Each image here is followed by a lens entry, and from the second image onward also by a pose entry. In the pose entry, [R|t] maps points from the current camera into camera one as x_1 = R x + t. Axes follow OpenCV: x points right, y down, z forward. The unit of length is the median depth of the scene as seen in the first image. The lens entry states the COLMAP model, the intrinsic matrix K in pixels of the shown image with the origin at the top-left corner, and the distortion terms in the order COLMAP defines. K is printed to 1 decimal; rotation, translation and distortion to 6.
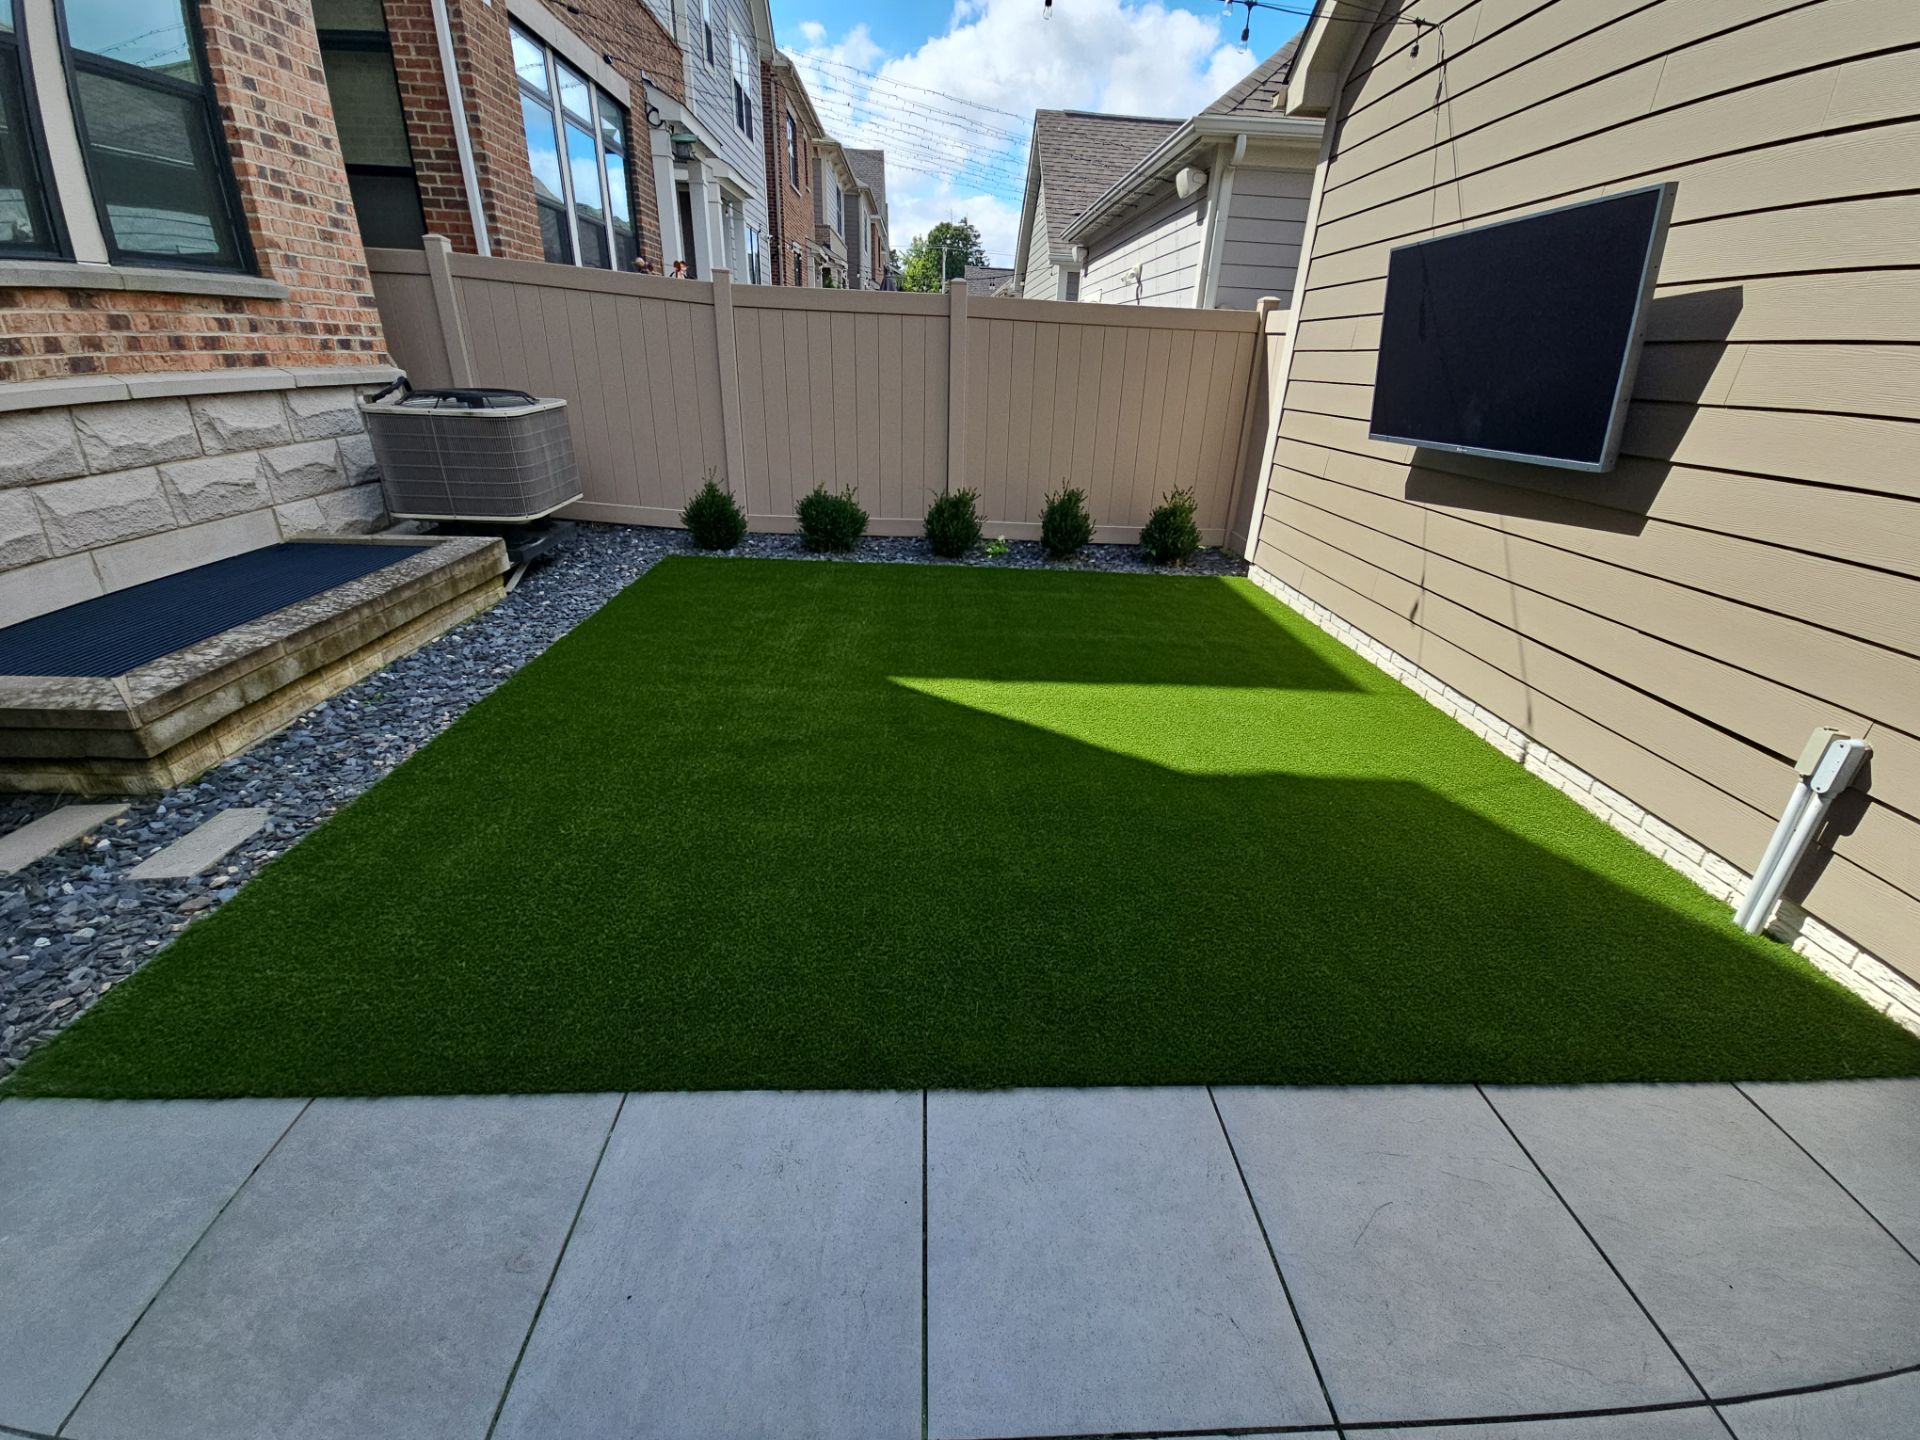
lens RADIAL K [[801.2, 0, 974.4], [0, 801.2, 715.1], [0, 0, 1]] dist [0.022733, -0.020873]
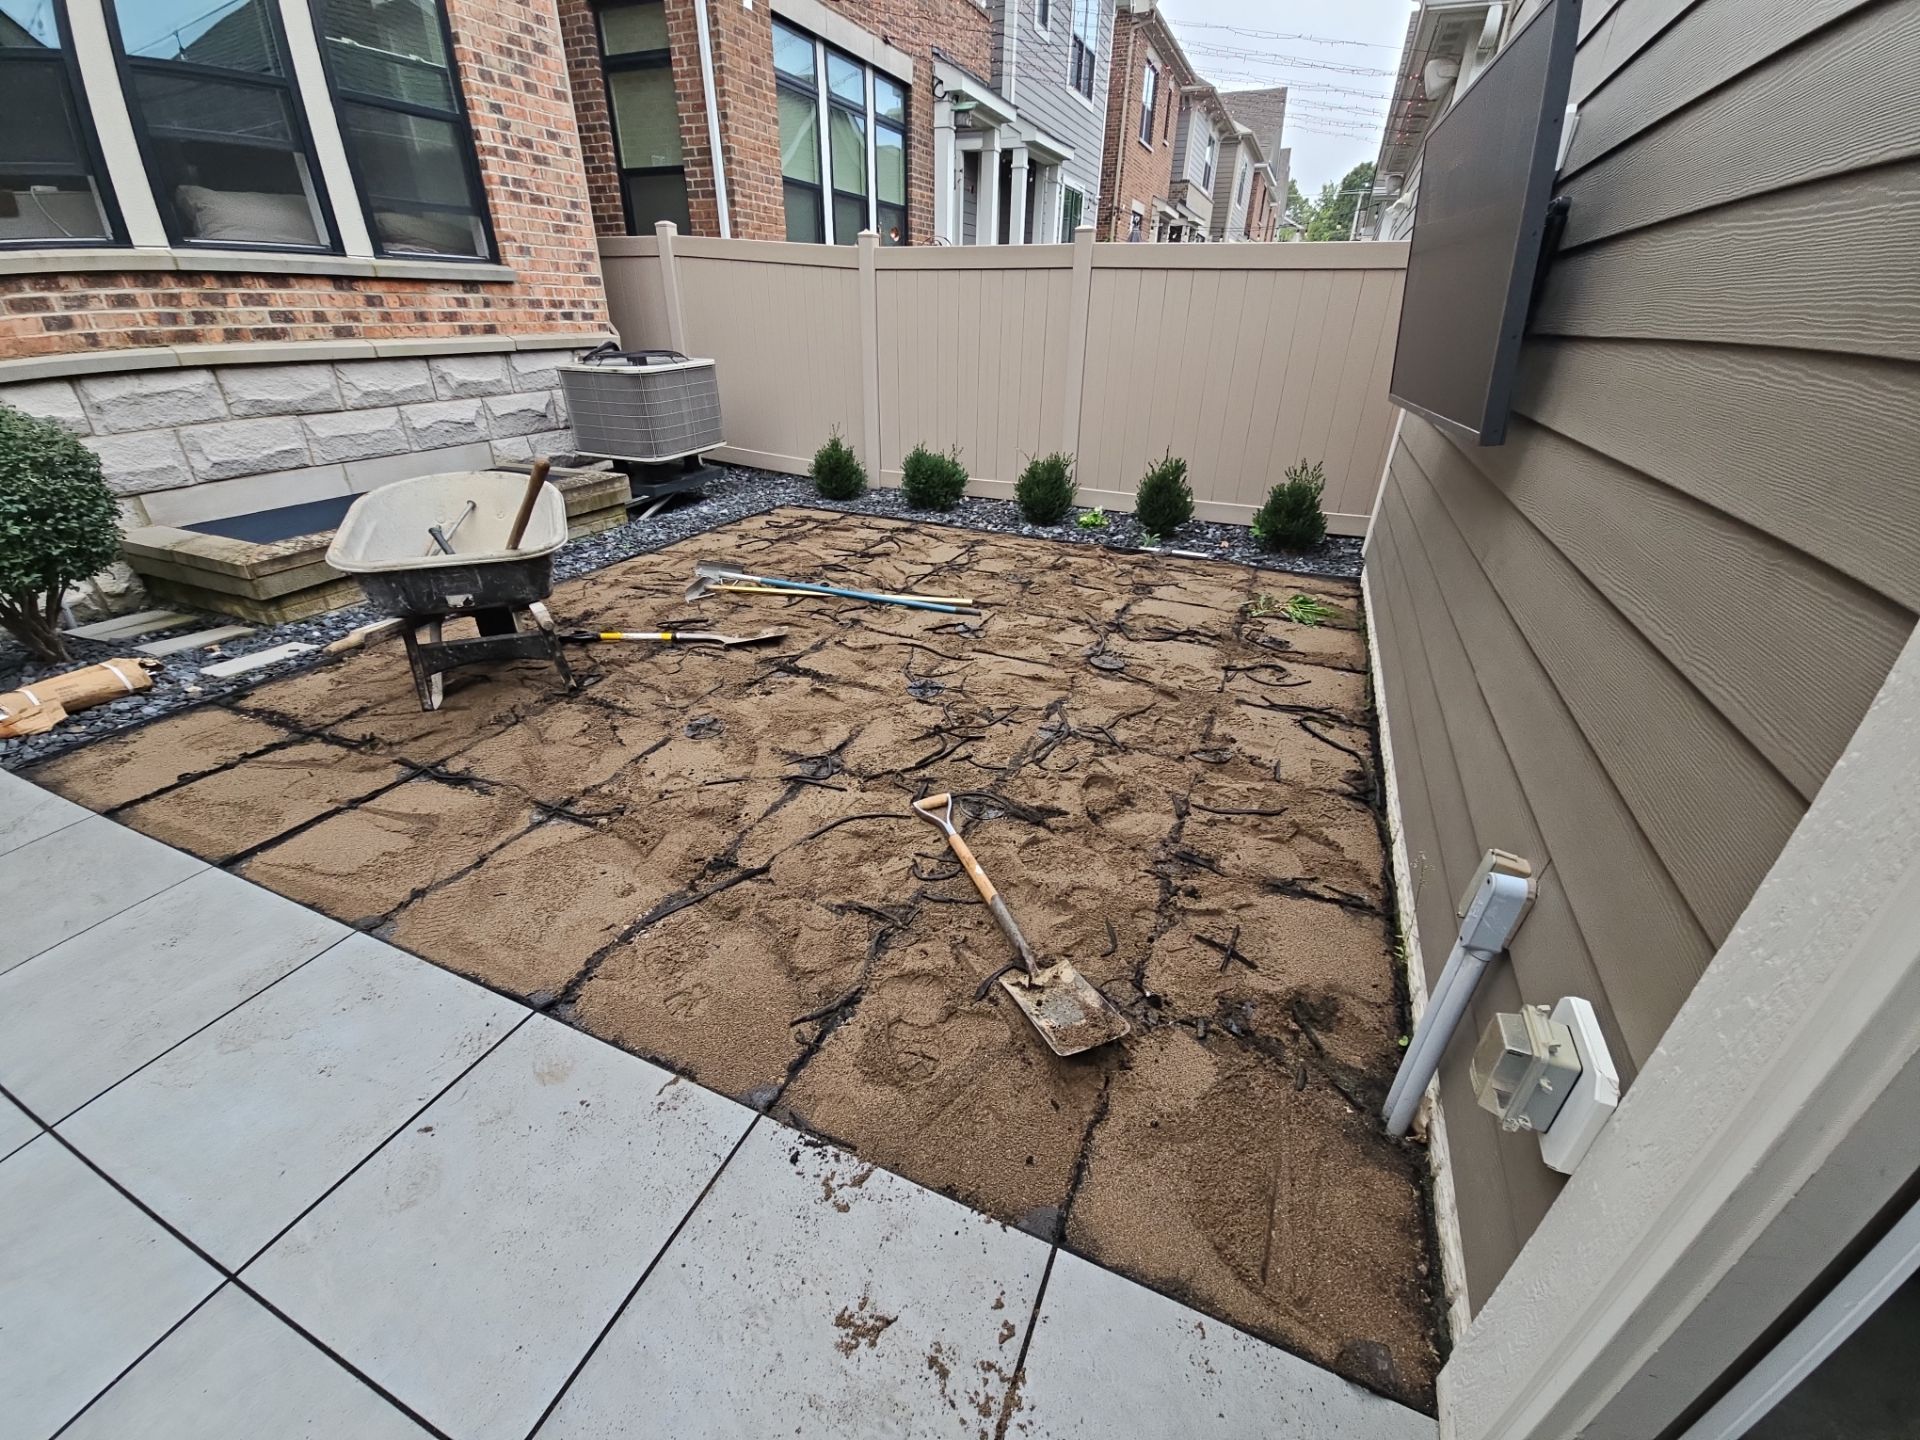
lens RADIAL K [[785.8, 0, 941.6], [0, 785.8, 732.0], [0, 0, 1]] dist [-0.003296, -0.004132]
pose [[0.888634, 0.190219, -0.417309, 0.448233], [-0.163889, 0.981556, 0.098424, -0.032770], [0.428335, -0.019071, 0.903419, 0.124640]]
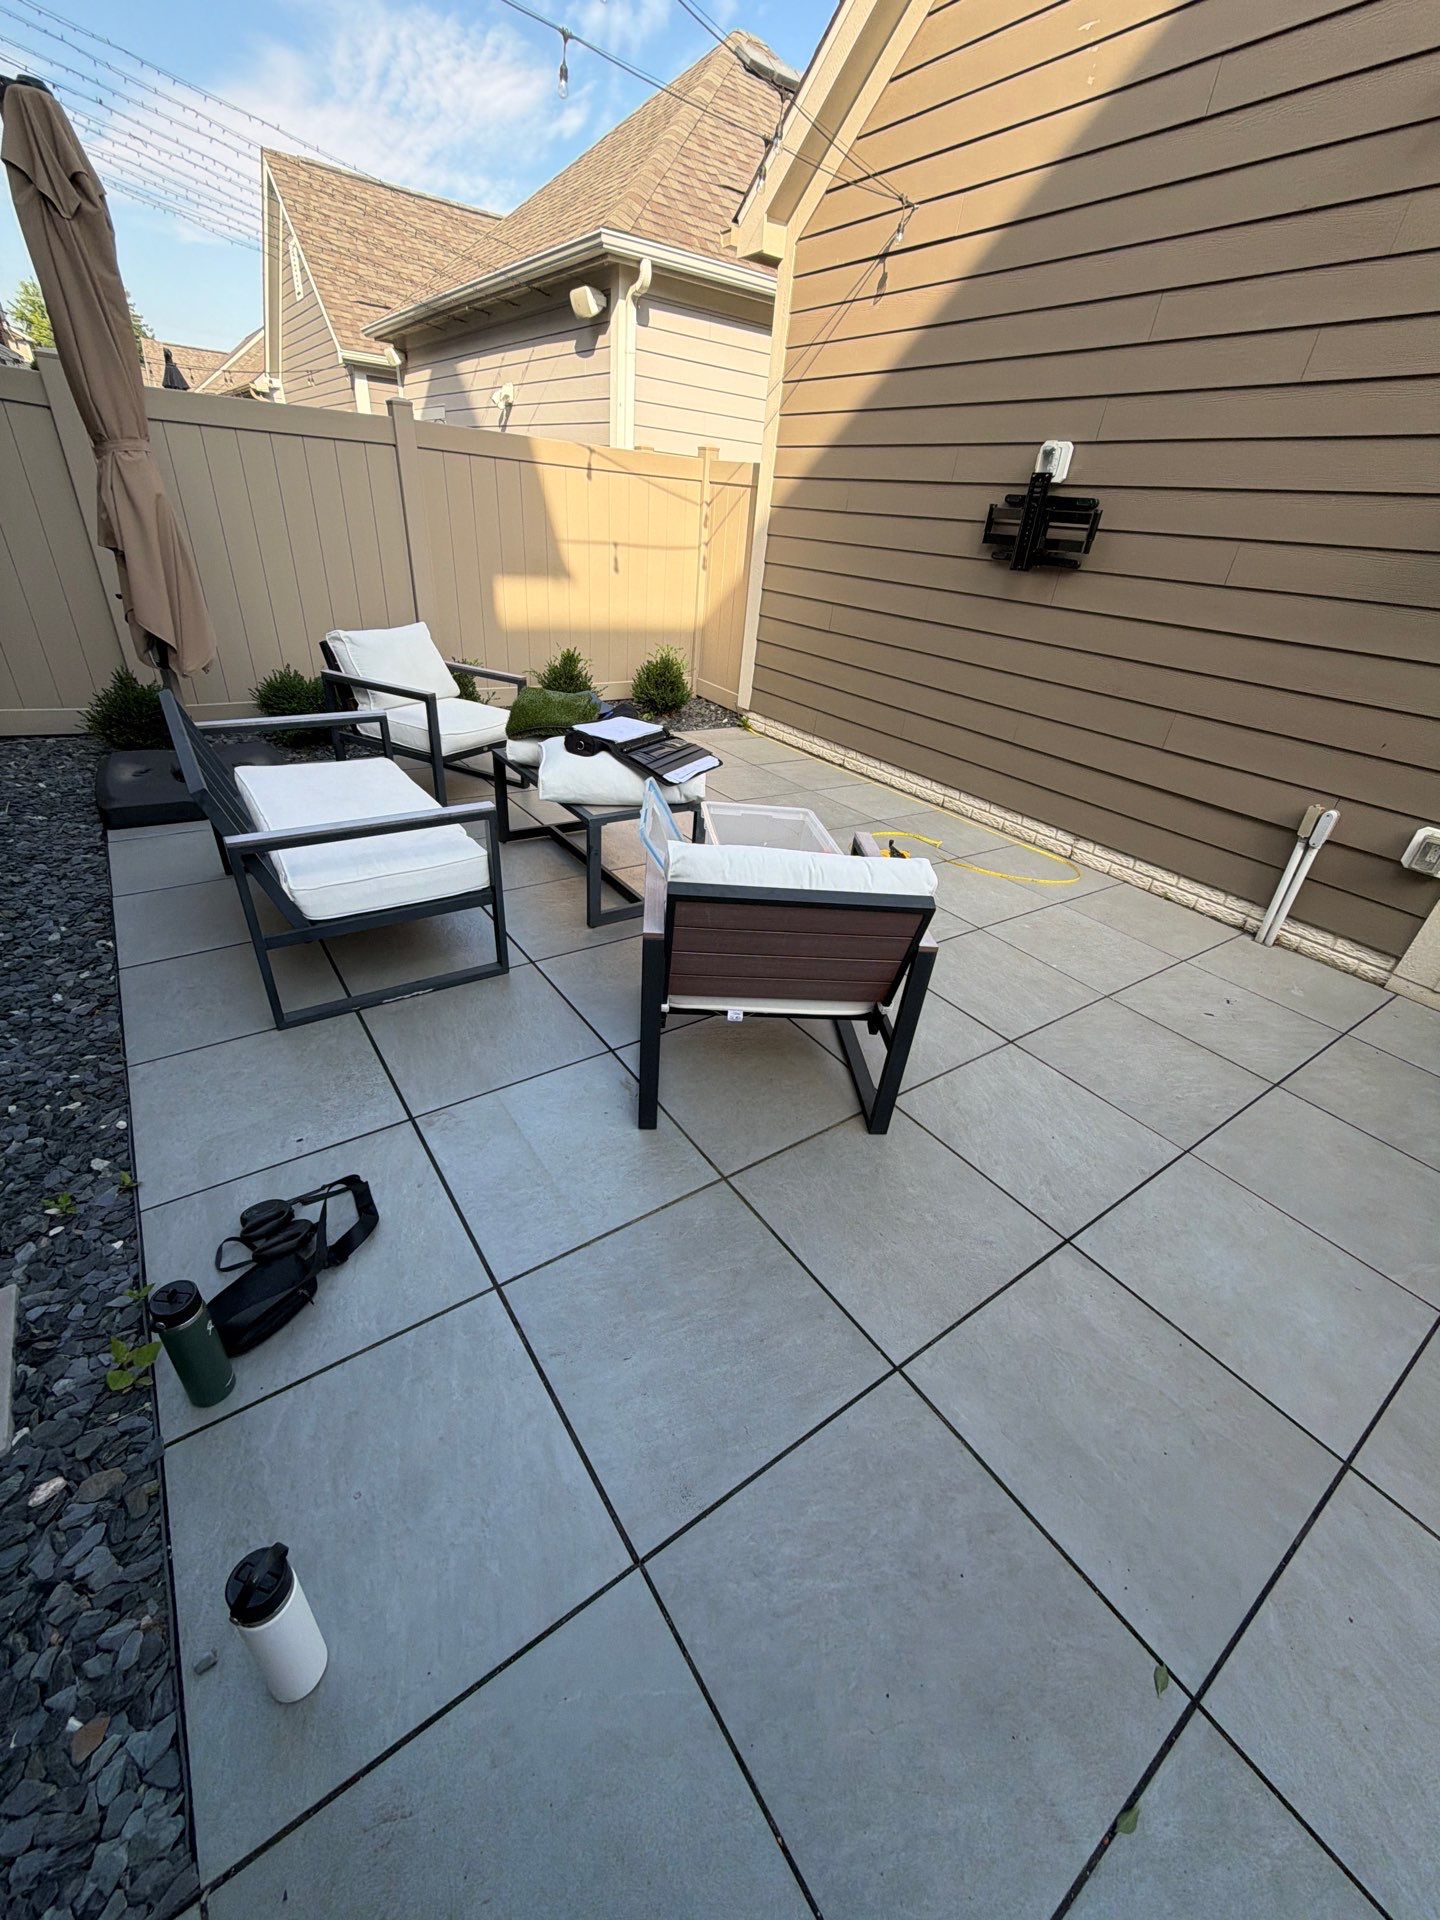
lens RADIAL K [[768.4, 0, 723.7], [0, 768.4, 962.1], [0, 0, 1]] dist [0.000465, 0.000036]
pose [[0.846317, -0.249552, 0.470607, -0.355377], [0.177220, 0.965054, 0.193040, -0.091696], [-0.502335, -0.079972, 0.860967, 0.124807]]
